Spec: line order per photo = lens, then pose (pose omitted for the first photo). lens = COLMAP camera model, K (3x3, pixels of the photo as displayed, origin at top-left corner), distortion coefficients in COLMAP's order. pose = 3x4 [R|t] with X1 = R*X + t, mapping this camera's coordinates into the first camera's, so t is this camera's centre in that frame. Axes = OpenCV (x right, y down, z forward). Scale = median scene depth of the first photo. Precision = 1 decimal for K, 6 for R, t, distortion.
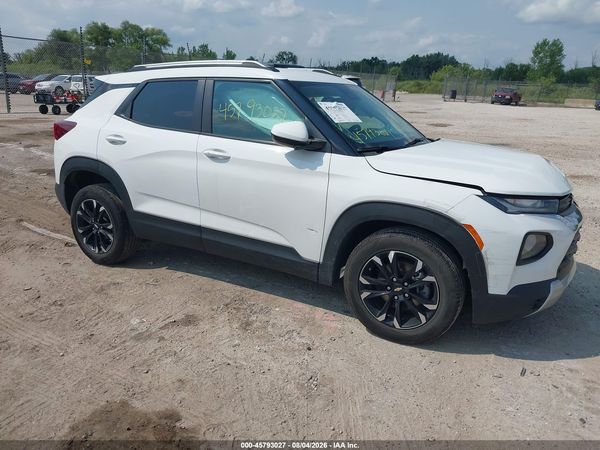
lens RADIAL K [[472.9, 0, 306.4], [0, 472.9, 221.7], [0, 0, 1]] dist [0.027242, -0.064424]
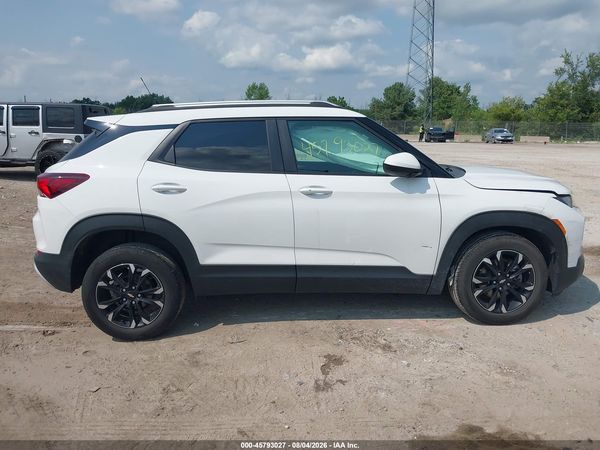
lens RADIAL K [[472.9, 0, 299.3], [0, 472.9, 224.1], [0, 0, 1]] dist [0.027242, -0.064424]
pose [[0.847462, -0.130180, 0.514647, -0.757607], [0.168254, 0.985351, -0.027817, -0.051119], [-0.503487, 0.110165, 0.856951, 0.166050]]
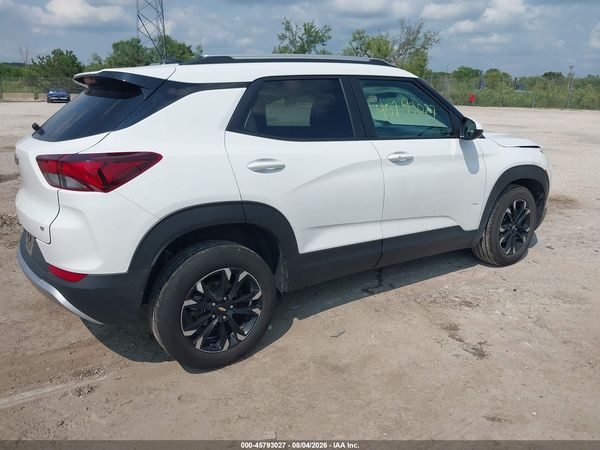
lens RADIAL K [[472.9, 0, 300.3], [0, 472.9, 224.0], [0, 0, 1]] dist [0.027242, -0.064424]
pose [[0.449959, -0.261423, 0.853929, -1.137850], [0.245995, 0.955486, 0.162892, -0.221631], [-0.858501, 0.136768, 0.494238, 0.733700]]
